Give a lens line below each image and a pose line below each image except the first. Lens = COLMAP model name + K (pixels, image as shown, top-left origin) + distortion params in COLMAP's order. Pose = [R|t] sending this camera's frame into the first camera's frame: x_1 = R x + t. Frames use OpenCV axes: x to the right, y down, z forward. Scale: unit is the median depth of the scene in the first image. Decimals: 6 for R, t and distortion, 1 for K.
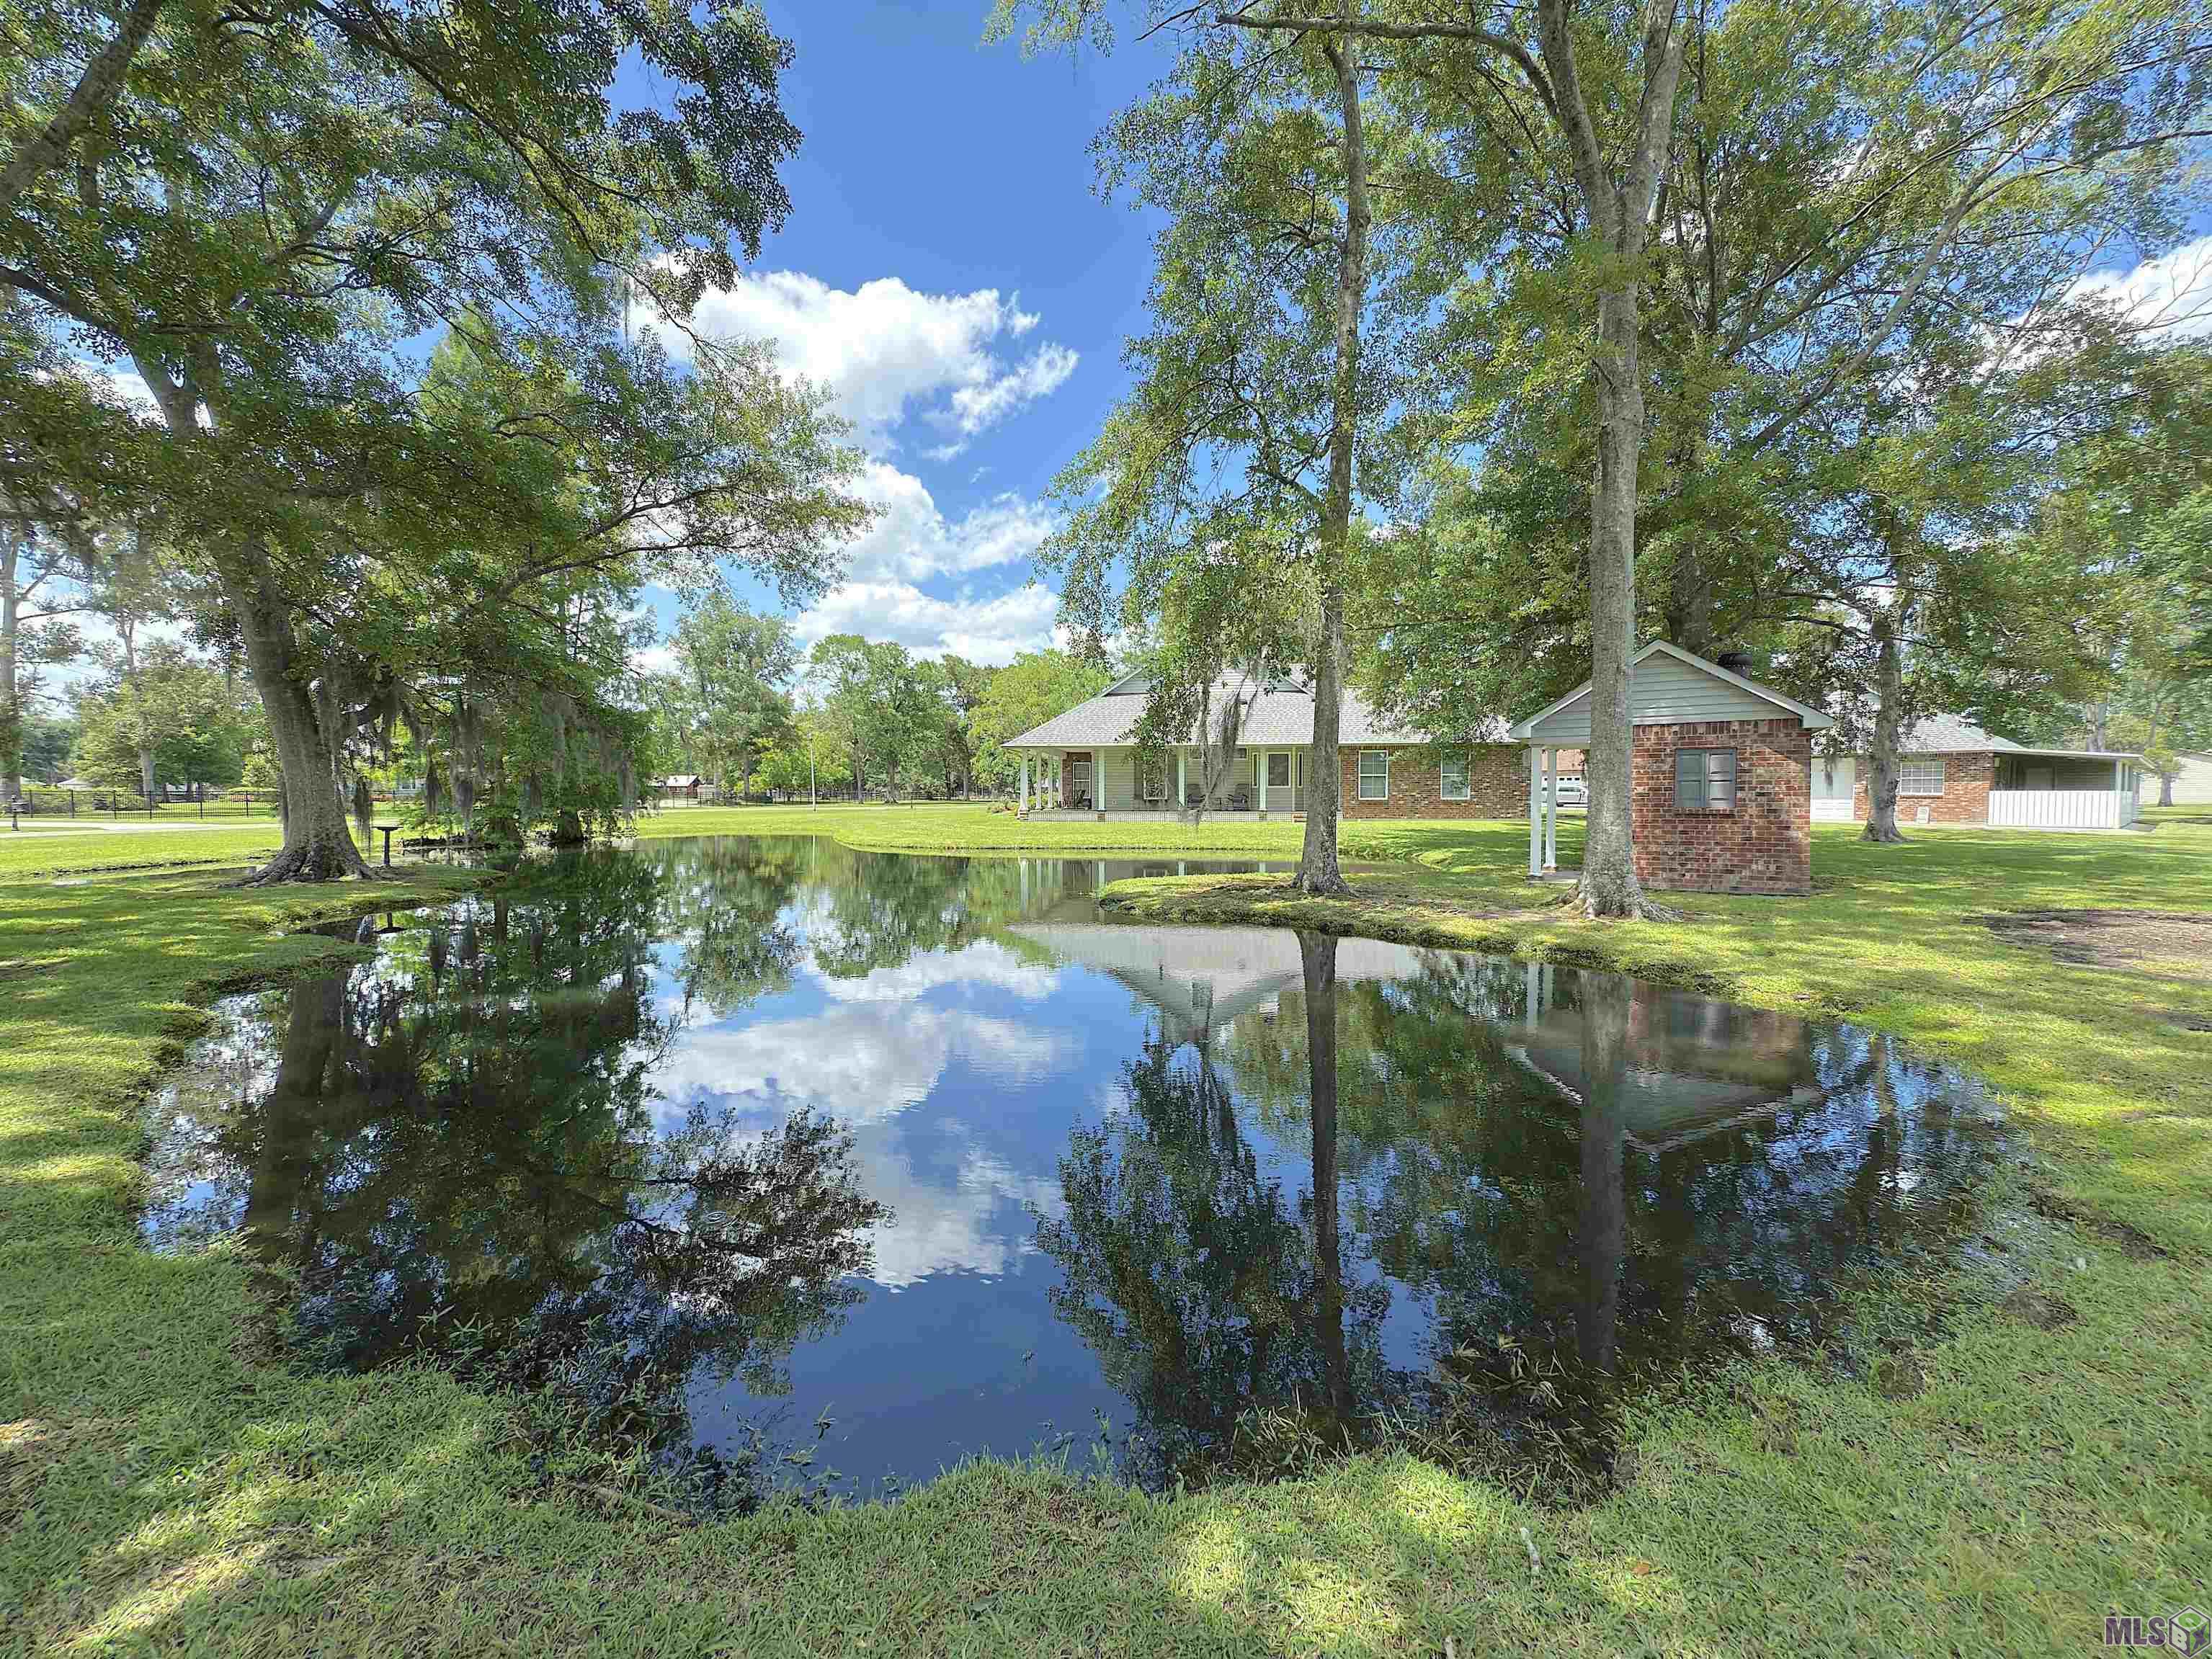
lens RADIAL K [[885.1, 0, 1111.5], [0, 885.1, 825.9], [0, 0, 1]] dist [0.000331, 0.000034]
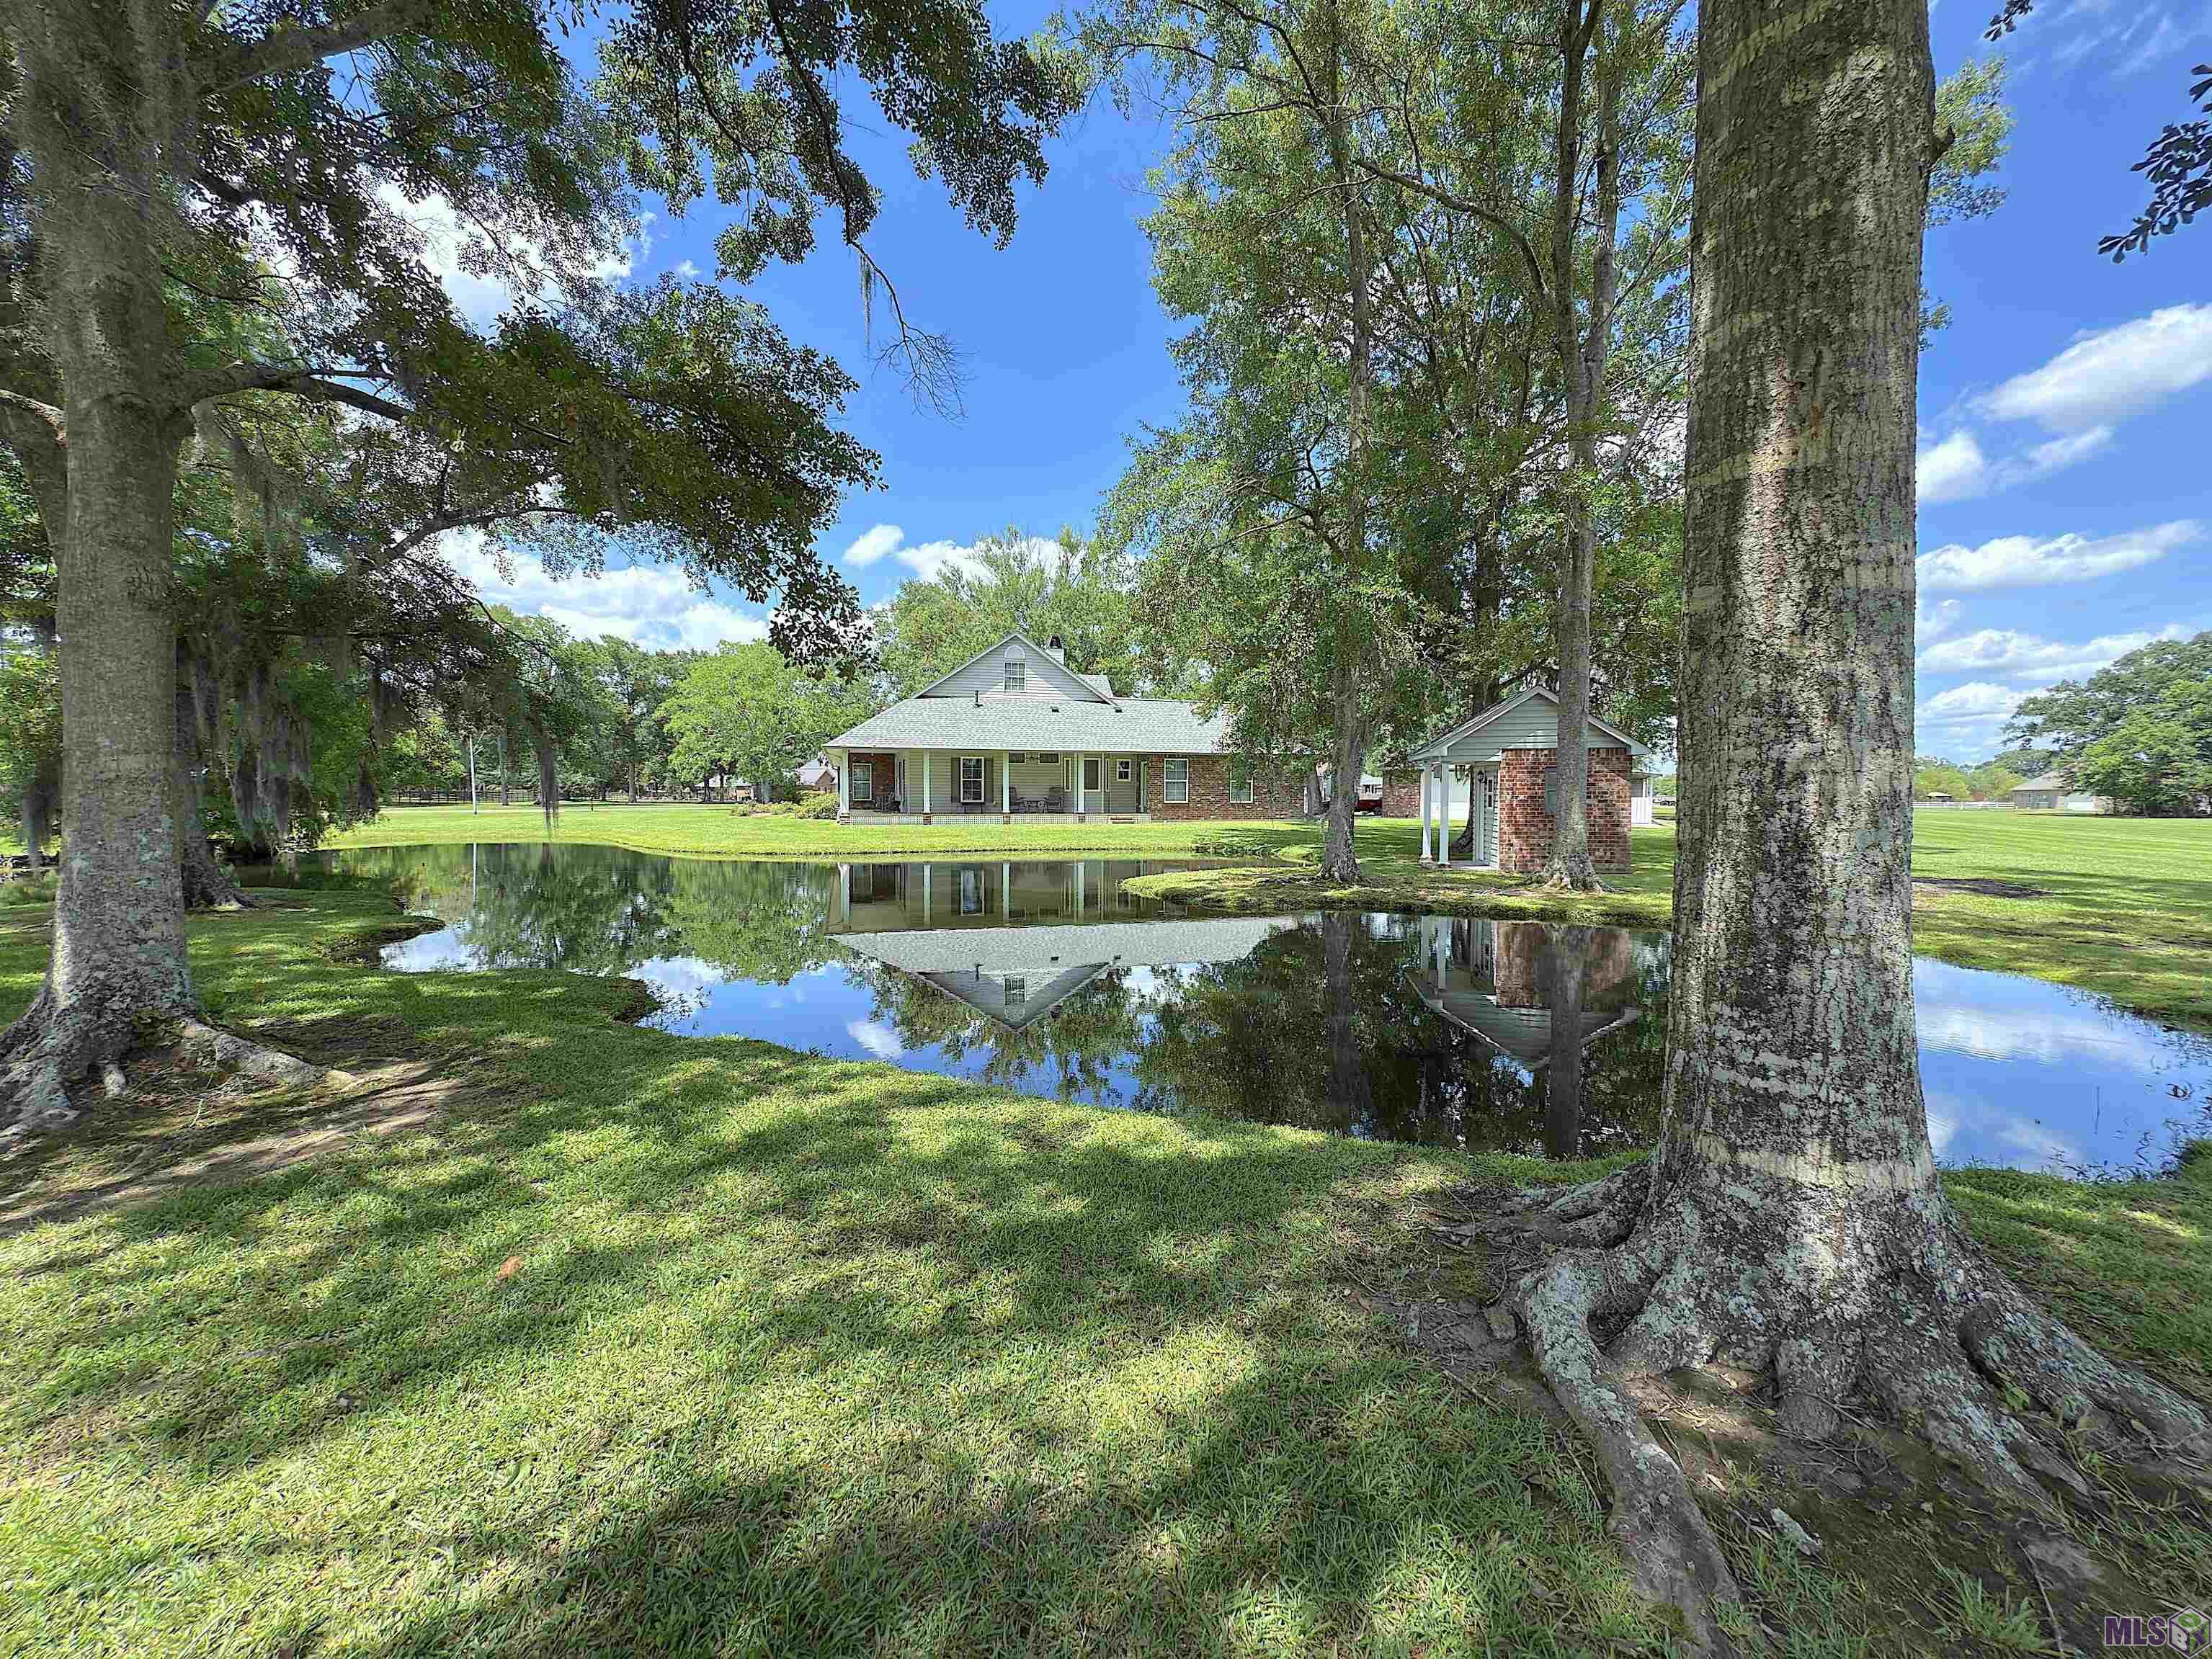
lens RADIAL K [[885.1, 0, 1111.5], [0, 885.1, 825.9], [0, 0, 1]] dist [0.000331, 0.000034]
pose [[0.925710, -0.008125, 0.378146, -0.196947], [0.008861, 0.999961, -0.000207, -0.001261], [-0.378129, 0.003542, 0.925746, 0.001877]]
